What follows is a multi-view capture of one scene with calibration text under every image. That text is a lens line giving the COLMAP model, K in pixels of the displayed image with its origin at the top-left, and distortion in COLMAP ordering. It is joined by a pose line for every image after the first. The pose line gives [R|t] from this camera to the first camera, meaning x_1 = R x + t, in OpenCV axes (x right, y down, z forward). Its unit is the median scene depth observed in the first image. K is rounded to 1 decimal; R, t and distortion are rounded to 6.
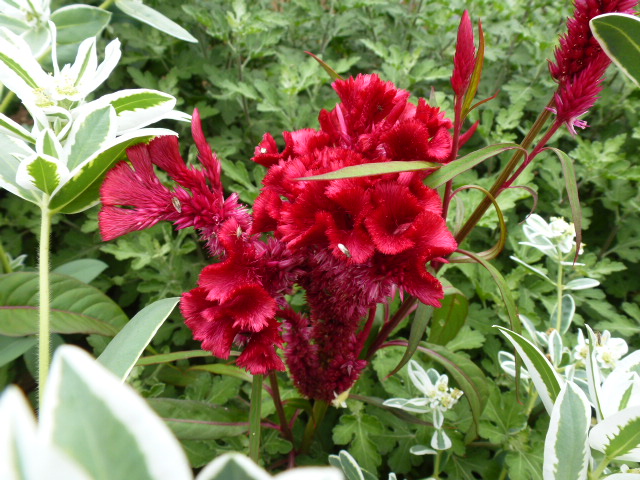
lens RADIAL K [[462.2, 0, 320.0], [0, 462.2, 240.0], [0, 0, 1]] dist [-0.049849, 0.007253]
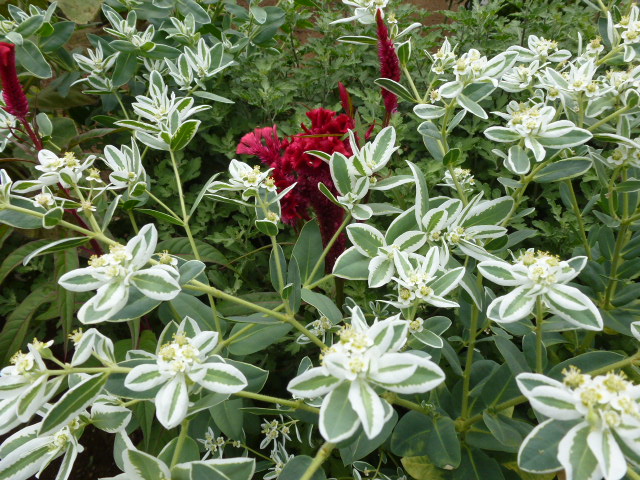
lens RADIAL K [[462.2, 0, 320.0], [0, 462.2, 240.0], [0, 0, 1]] dist [-0.049849, 0.007253]
pose [[0.981725, -0.156430, -0.108382, 0.091729], [0.145647, 0.984150, -0.101172, 0.199362], [0.122490, 0.083537, 0.988948, -0.479873]]
